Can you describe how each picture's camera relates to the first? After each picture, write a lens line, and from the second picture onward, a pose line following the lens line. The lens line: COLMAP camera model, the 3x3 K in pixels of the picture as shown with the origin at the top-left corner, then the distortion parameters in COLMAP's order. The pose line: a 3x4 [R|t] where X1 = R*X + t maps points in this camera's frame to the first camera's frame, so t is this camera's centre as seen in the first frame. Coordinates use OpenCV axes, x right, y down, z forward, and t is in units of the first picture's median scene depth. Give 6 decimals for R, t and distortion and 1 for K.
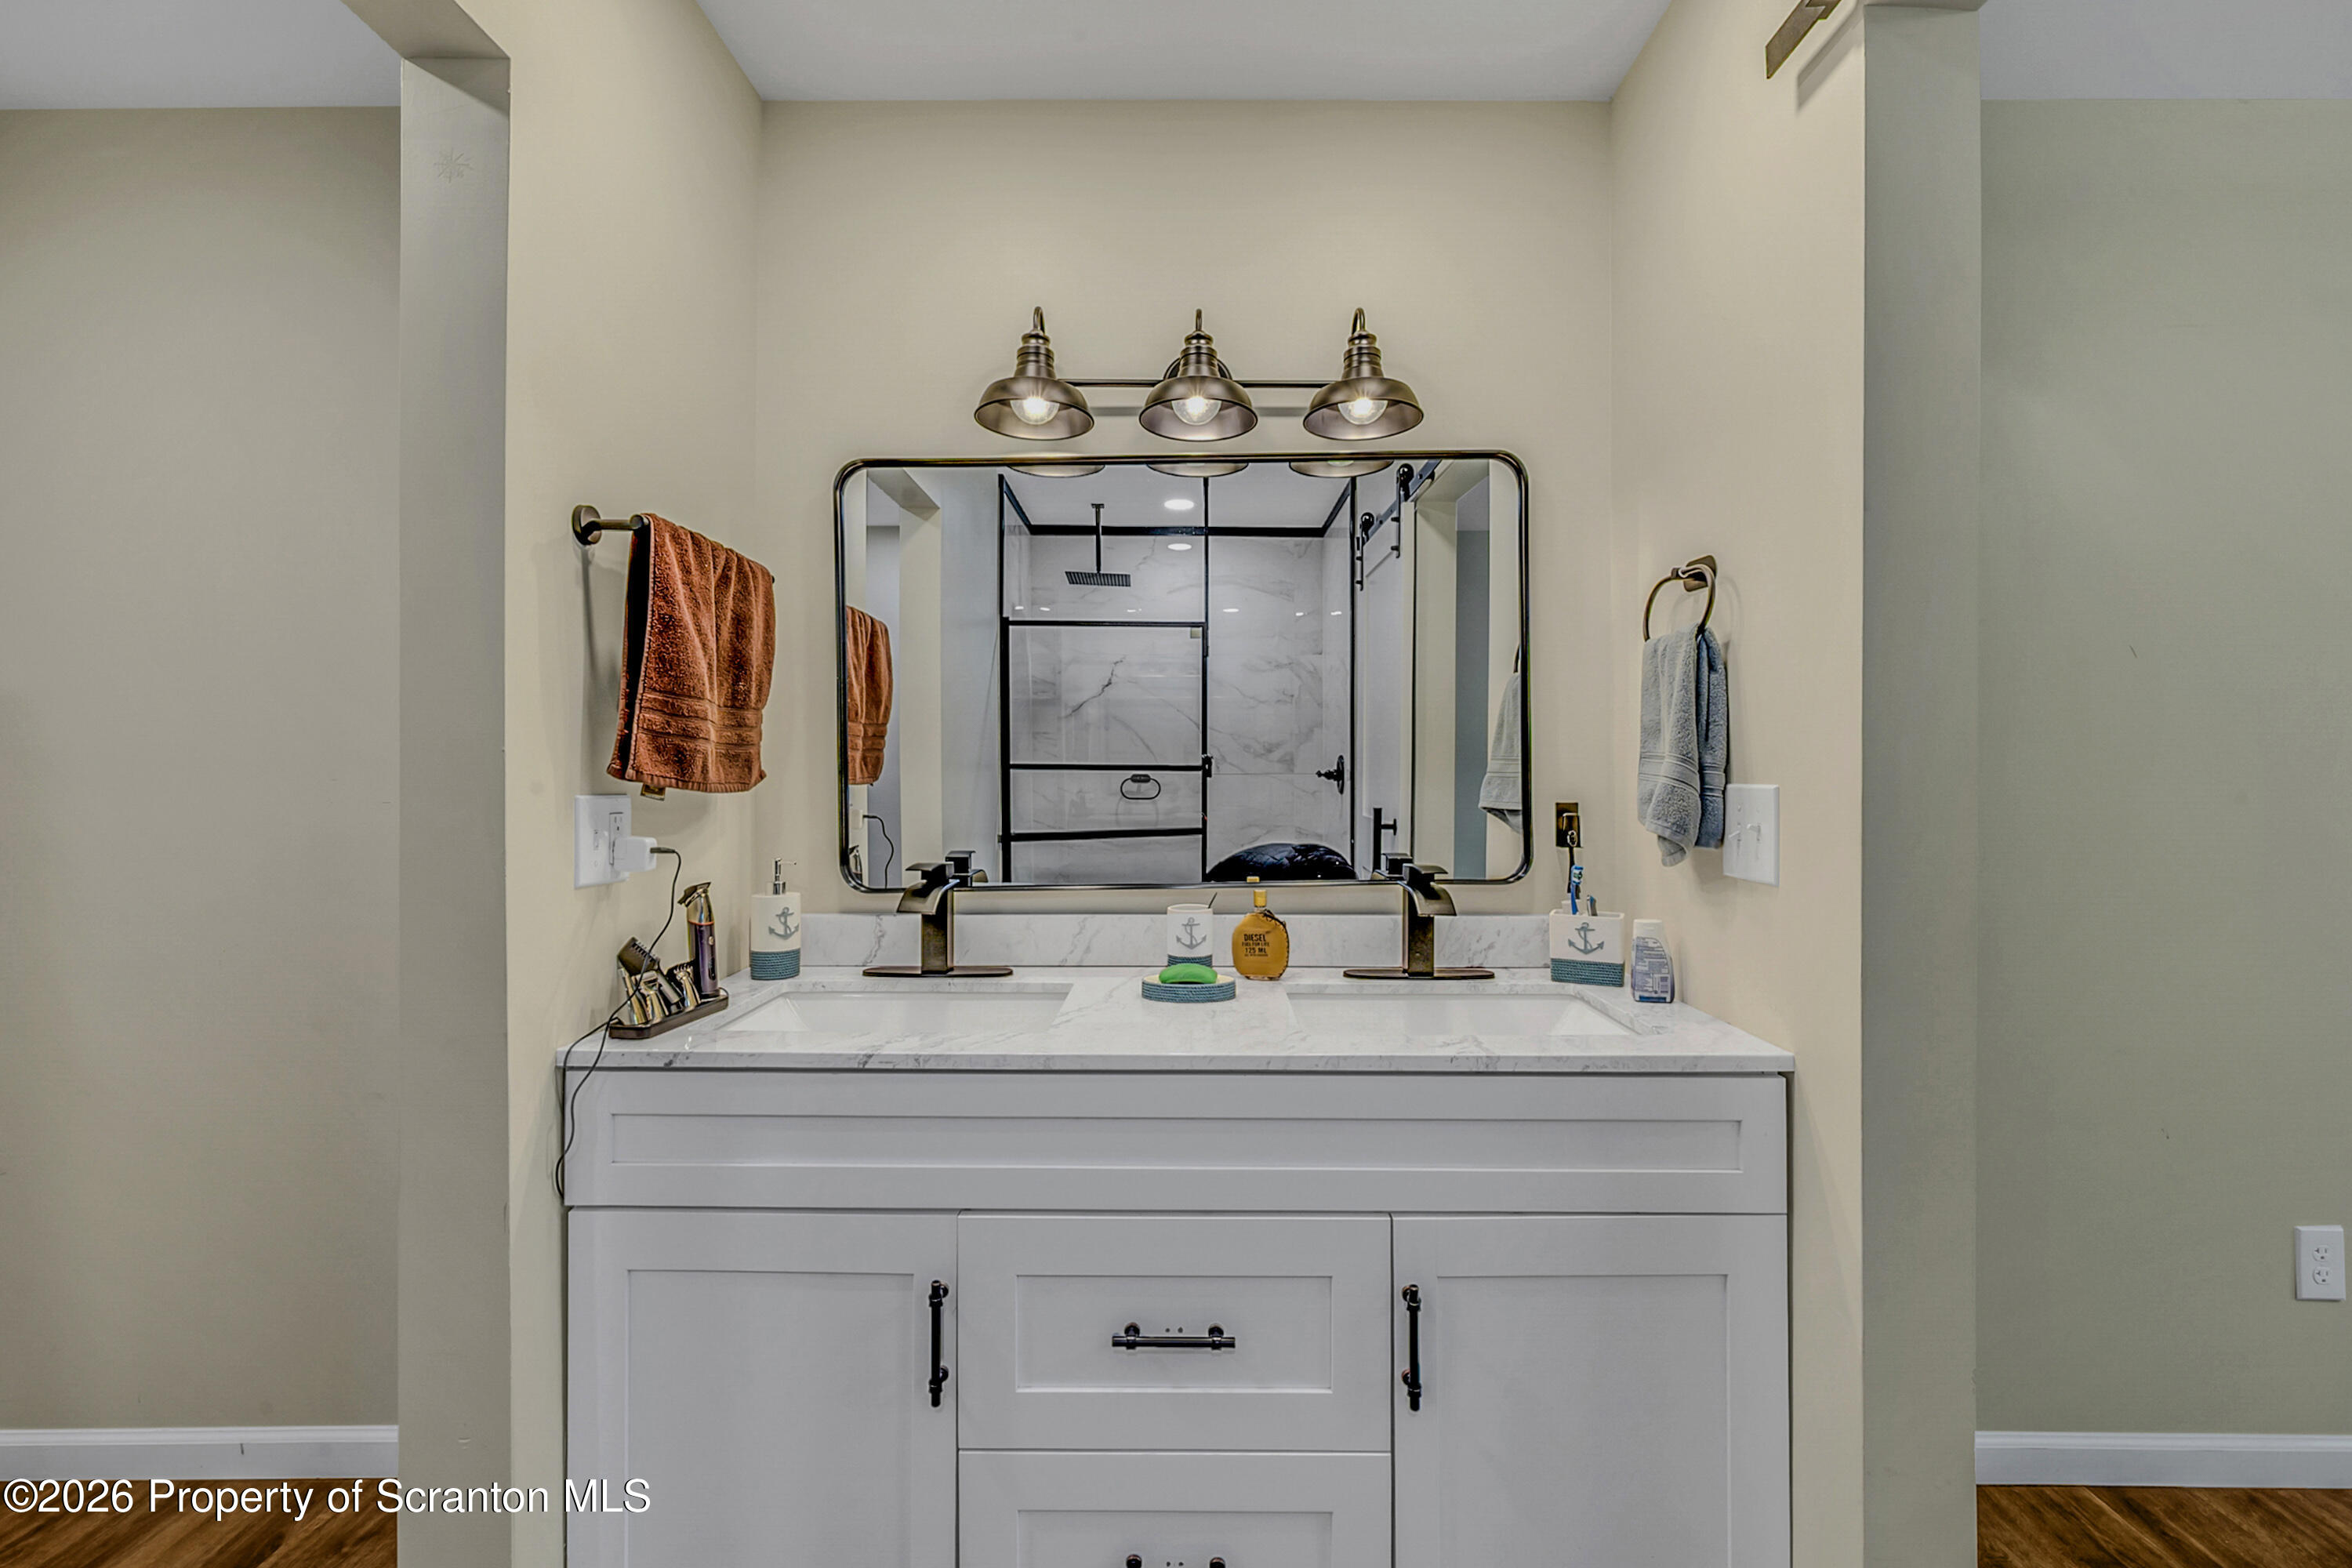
lens RADIAL K [[1036.5, 0, 1178.7], [0, 1036.5, 749.9], [0, 0, 1]] dist [0.000784, -0.000006]
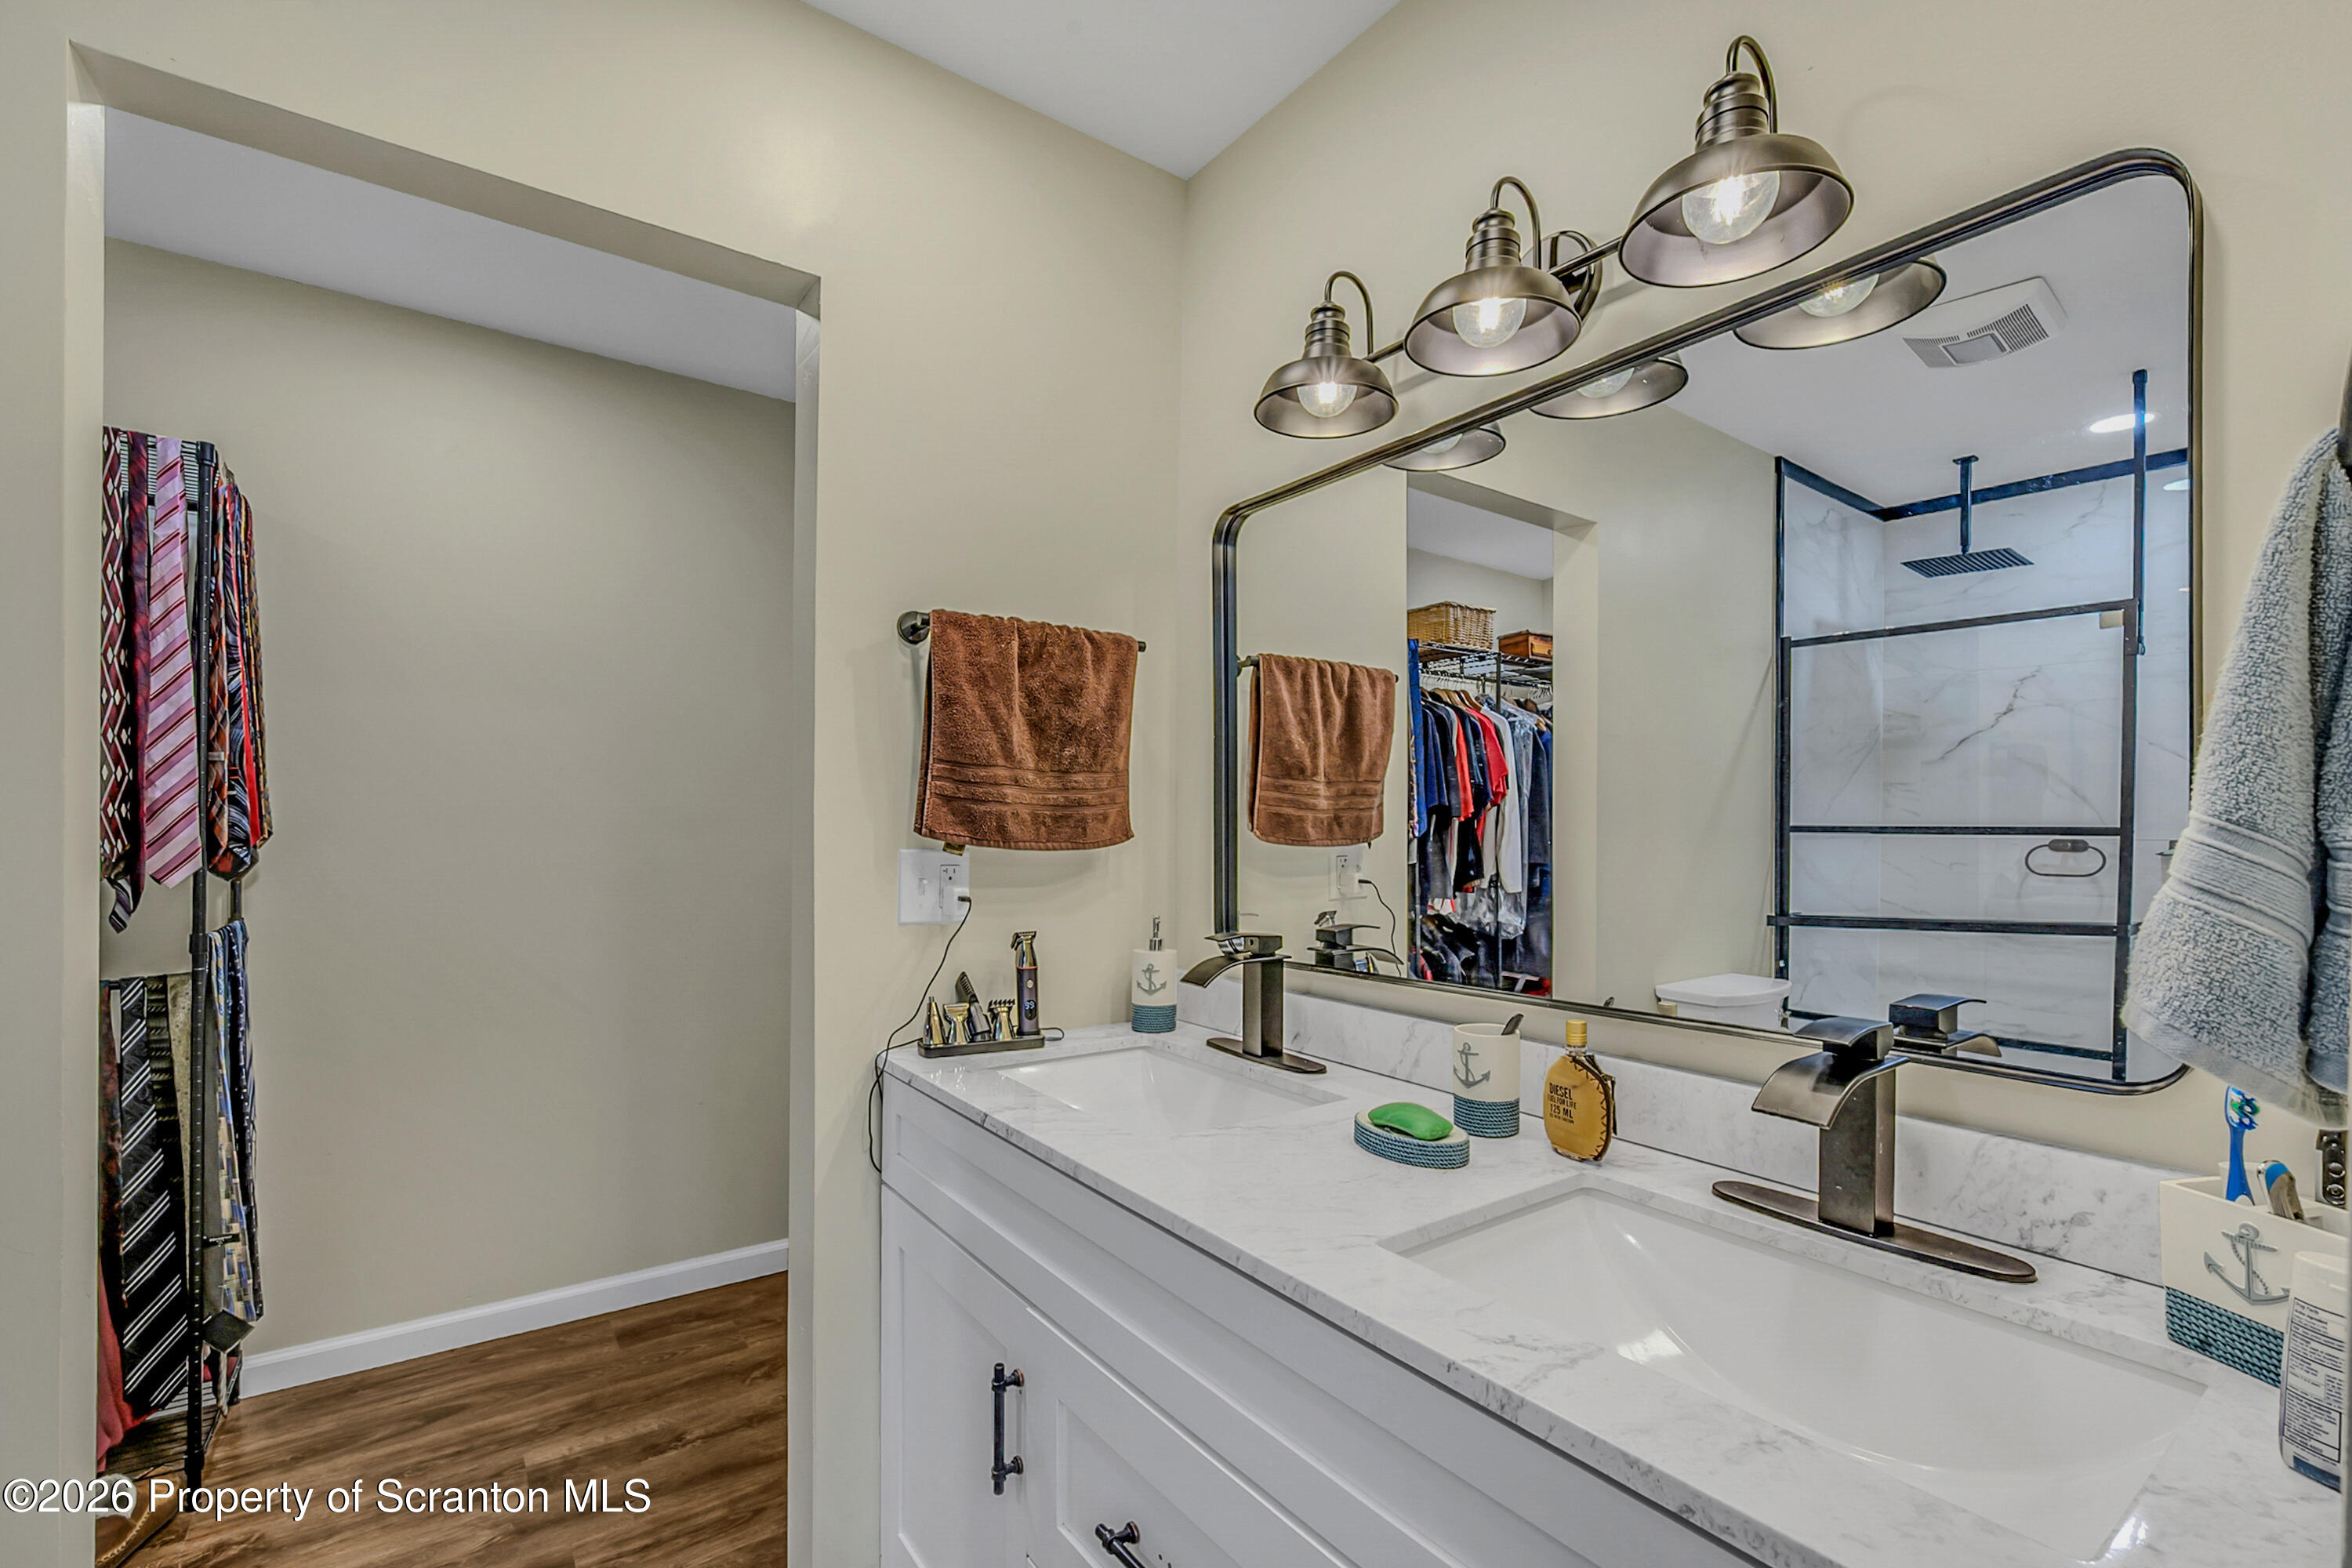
lens RADIAL K [[1032.7, 0, 1192.4], [0, 1032.7, 822.9], [0, 0, 1]] dist [-0.001626, -0.000353]
pose [[0.590186, 0.003451, -0.807260, 0.467942], [0.006931, 0.999932, 0.009343, 0.002502], [0.807237, -0.011109, 0.590123, 0.426045]]
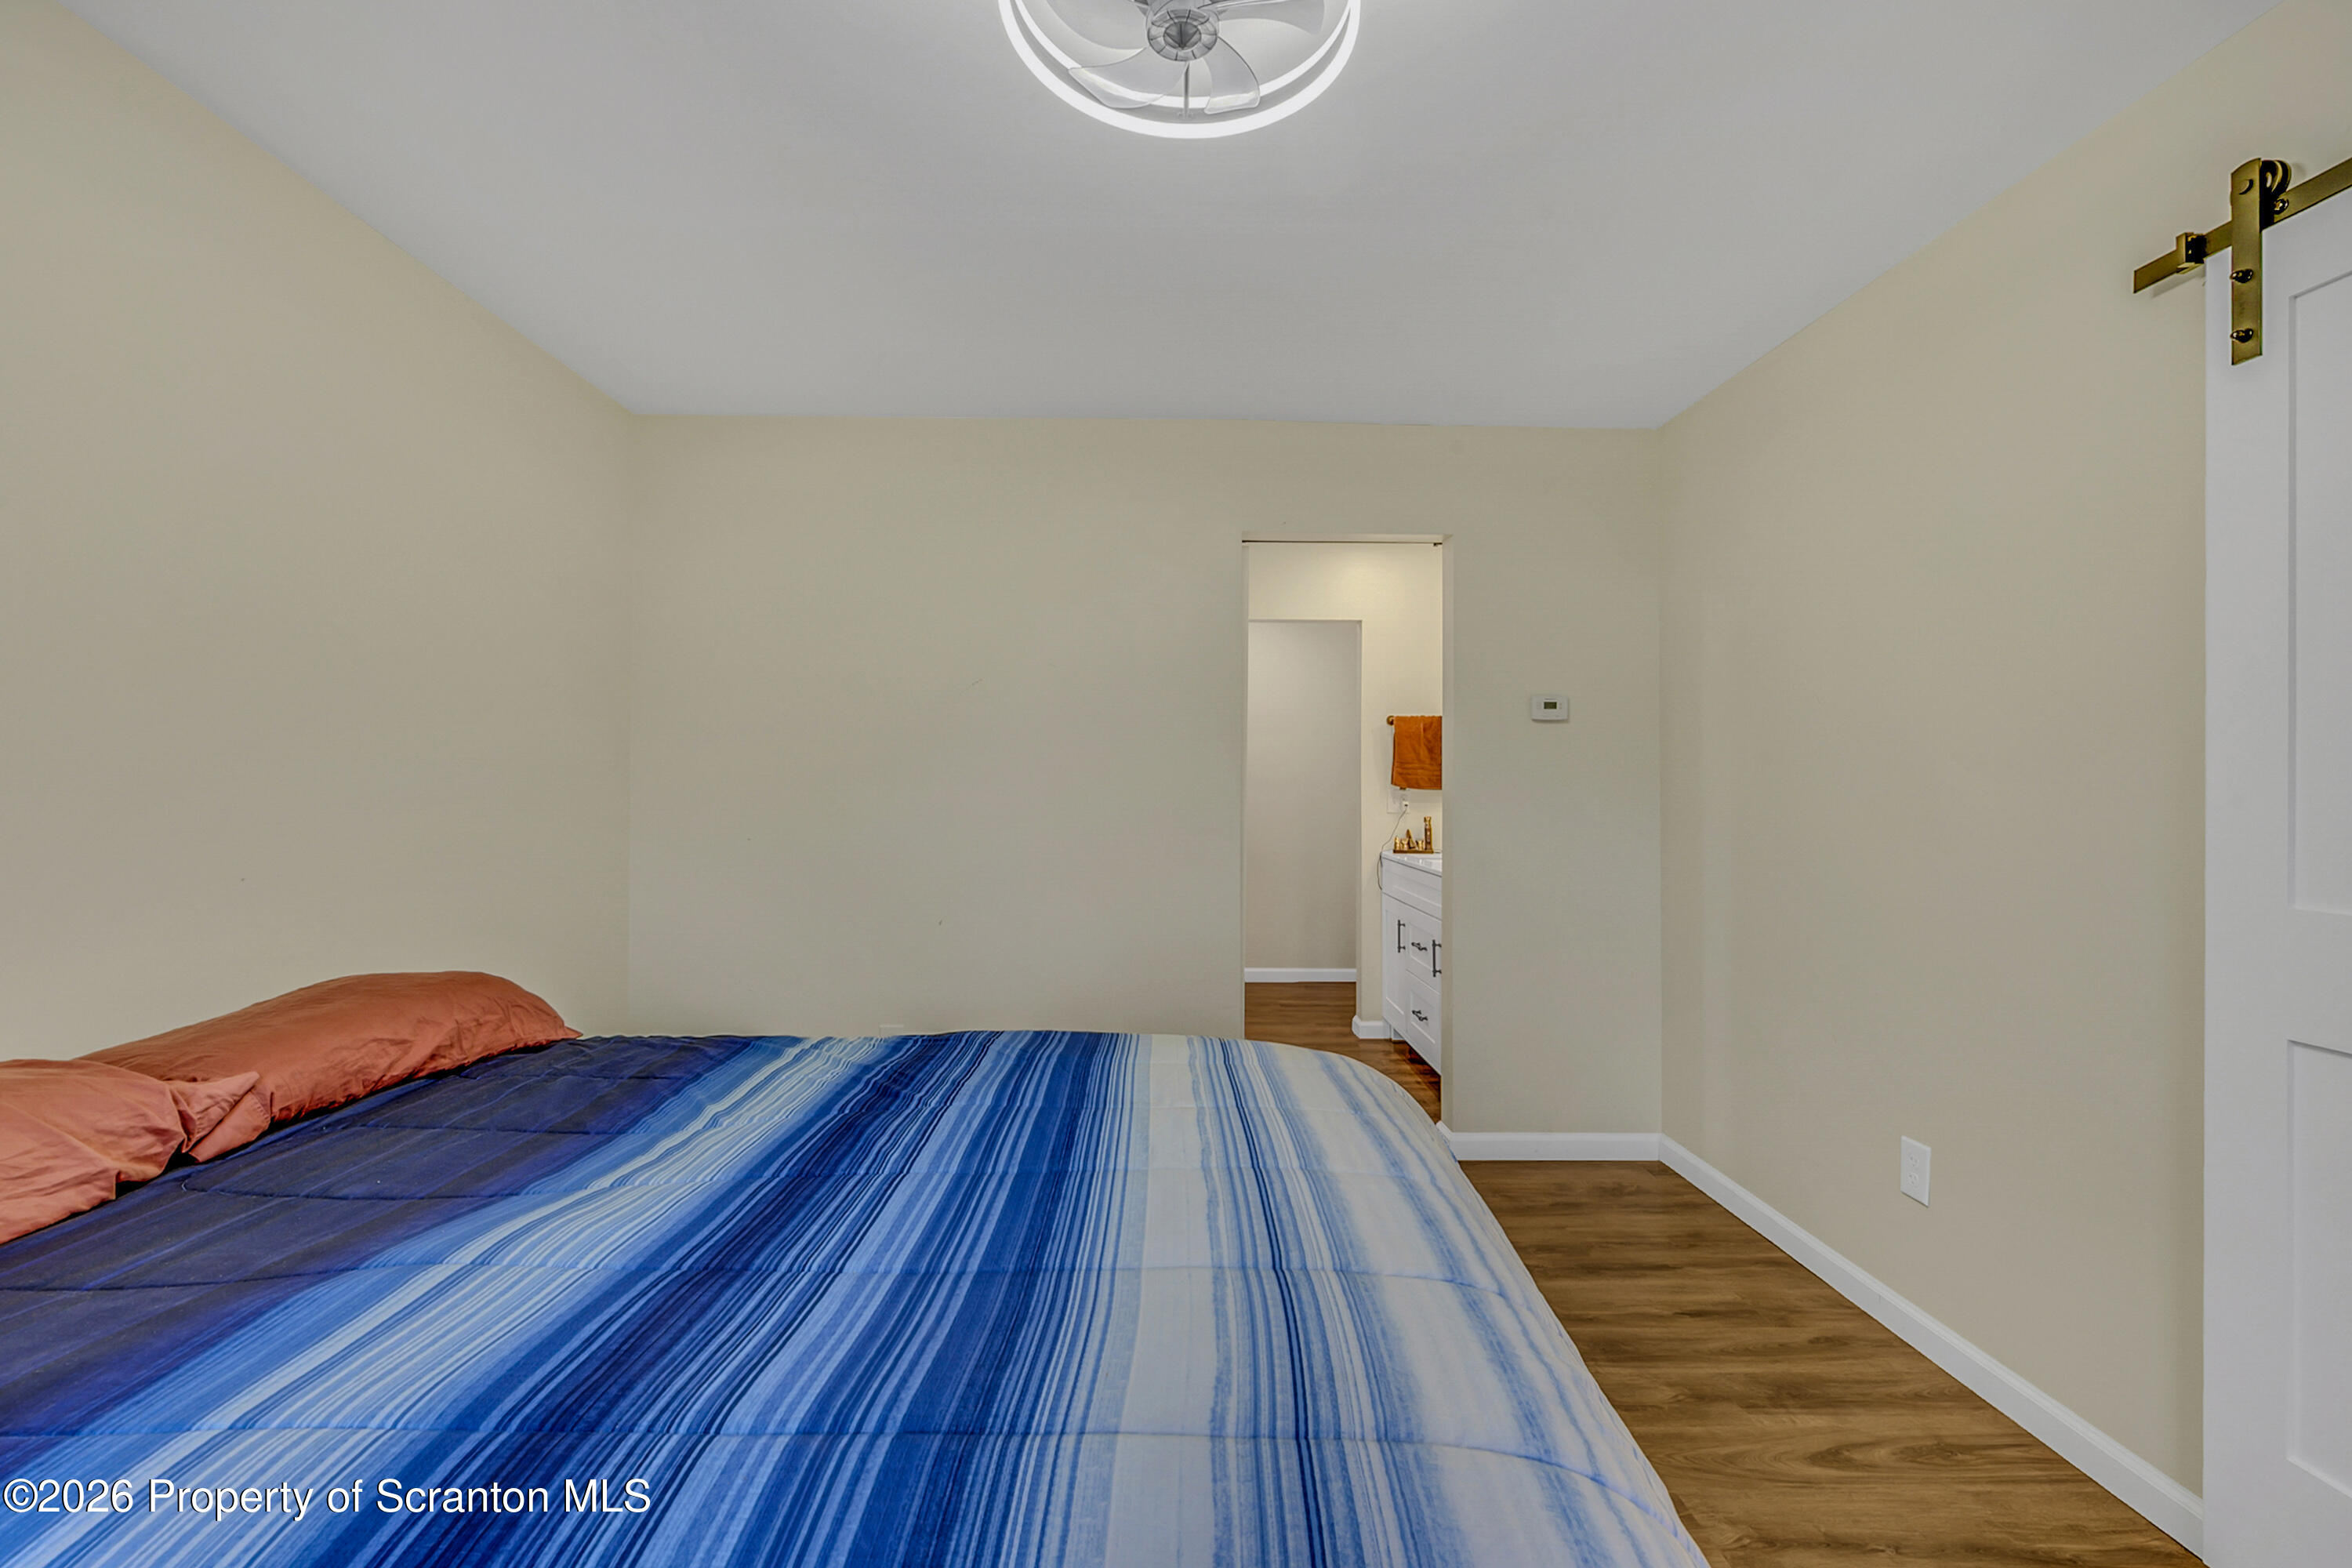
lens RADIAL K [[1020.4, 0, 1176.0], [0, 1020.4, 784.0], [0, 0, 1]] dist [-0.000465, -0.000075]
pose [[0.015863, -0.008734, -0.999836, 2.486006], [0.015077, 0.999850, -0.008495, 0.033626], [0.999760, -0.014940, 0.015992, 0.108620]]
